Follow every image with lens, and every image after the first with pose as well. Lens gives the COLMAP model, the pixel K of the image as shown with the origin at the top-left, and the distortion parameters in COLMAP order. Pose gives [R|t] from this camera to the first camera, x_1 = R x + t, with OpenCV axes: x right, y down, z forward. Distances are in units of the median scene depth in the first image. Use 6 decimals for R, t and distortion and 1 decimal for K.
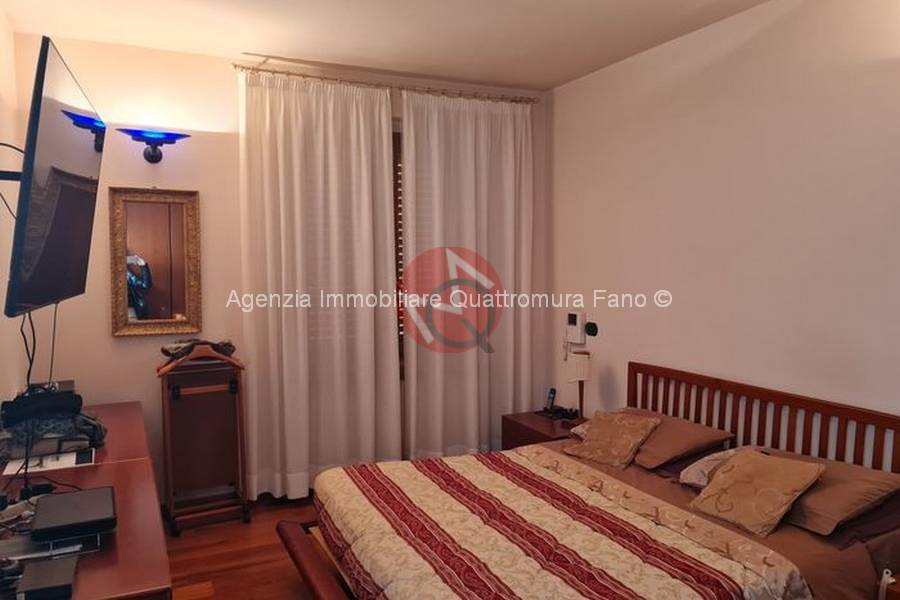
lens RADIAL K [[660.1, 0, 450.0], [0, 660.1, 300.0], [0, 0, 1]] dist [-0.002005, -0.004625]
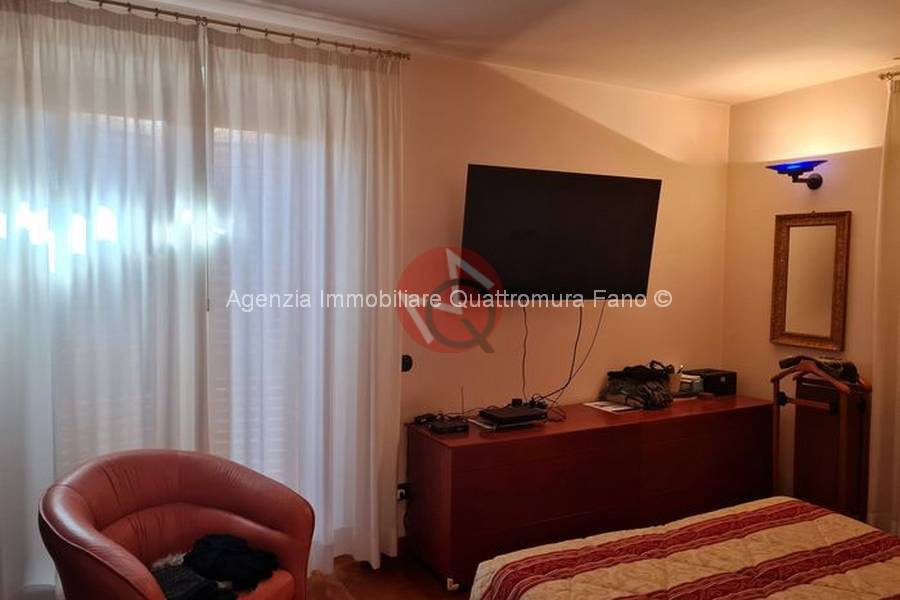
lens RADIAL K [[674.5, 0, 450.0], [0, 674.5, 300.0], [0, 0, 1]] dist [-0.005062, -0.003667]
pose [[0.060183, 0.057554, -0.996527, 0.655572], [-0.078640, 0.995507, 0.052746, -0.039185], [0.995085, 0.075193, 0.064439, 0.360733]]
